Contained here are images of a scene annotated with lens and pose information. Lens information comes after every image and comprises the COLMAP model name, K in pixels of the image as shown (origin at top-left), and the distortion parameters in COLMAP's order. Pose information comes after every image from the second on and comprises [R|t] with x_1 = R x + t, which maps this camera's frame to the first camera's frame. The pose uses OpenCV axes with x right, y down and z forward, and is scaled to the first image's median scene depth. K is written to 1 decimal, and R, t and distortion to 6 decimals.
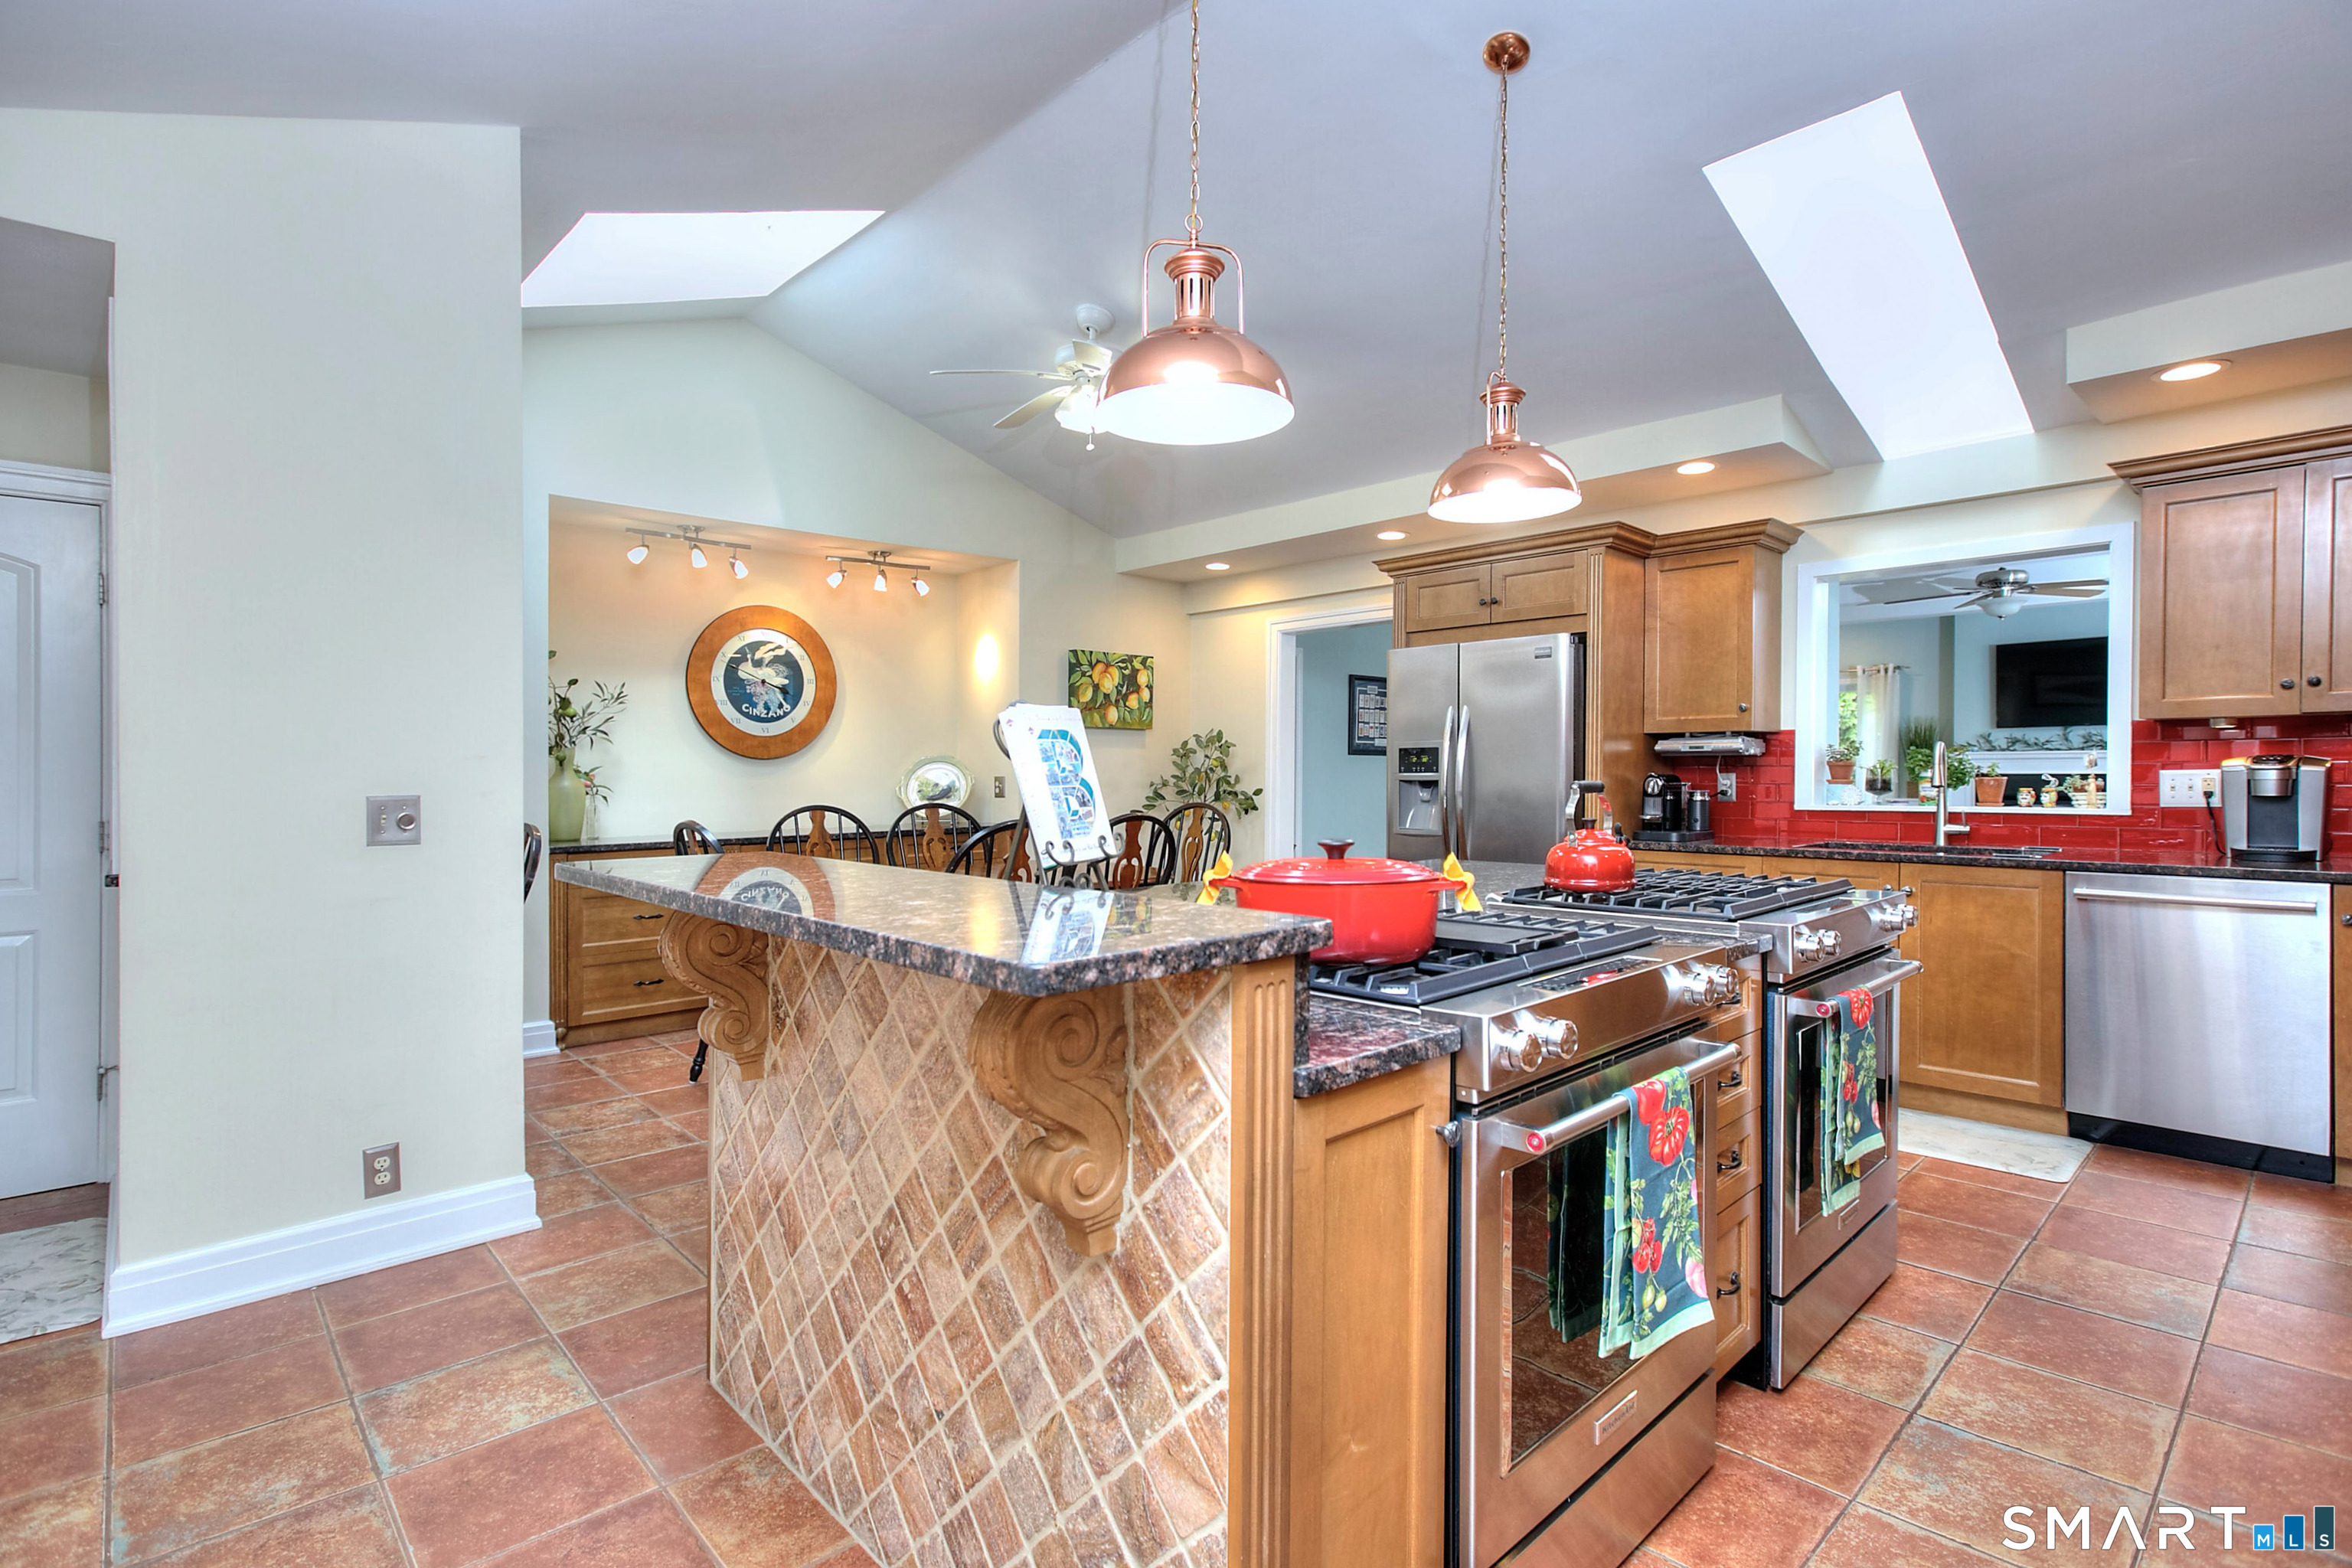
lens RADIAL K [[1096.2, 0, 1177.4], [0, 1096.2, 728.0], [0, 0, 1]] dist [-0.003286, 0.001034]
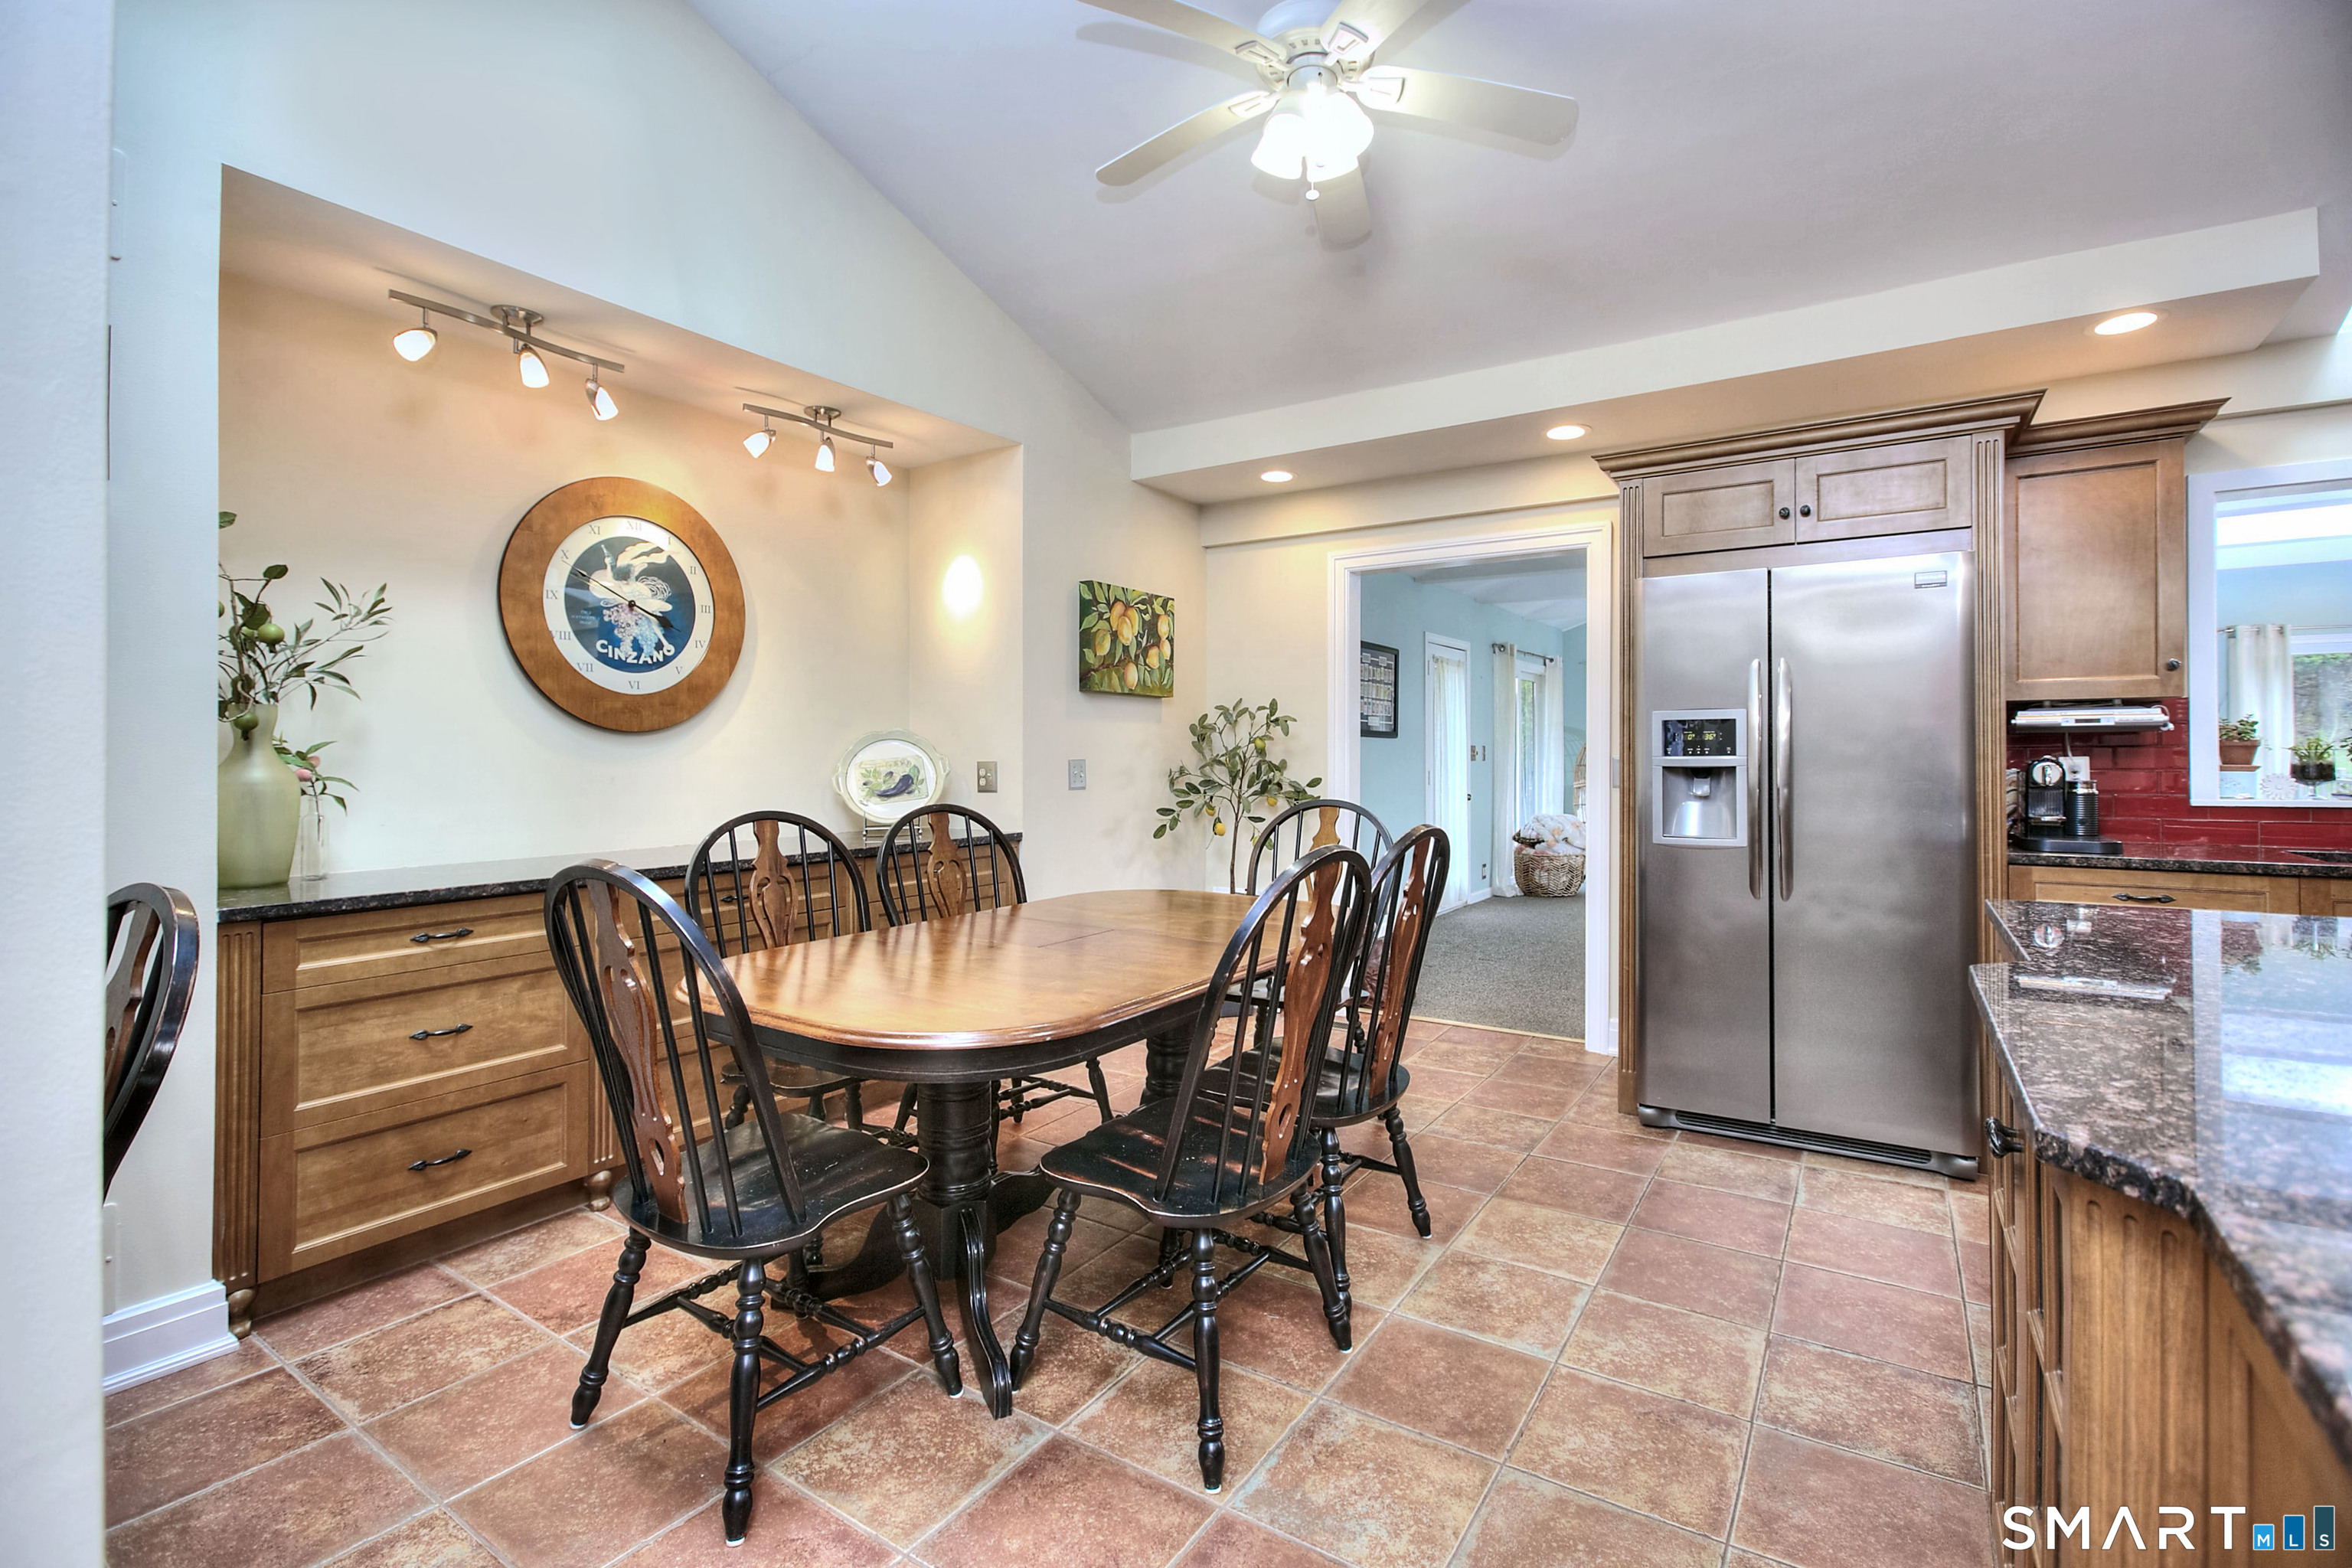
lens RADIAL K [[1080.8, 0, 1182.2], [0, 1080.8, 718.8], [0, 0, 1]] dist [0.000448, 0.000445]
pose [[0.978847, 0.008211, 0.204430, -0.206613], [-0.008912, 0.999957, 0.002508, 0.017176], [-0.204401, -0.004277, 0.978878, 0.361004]]
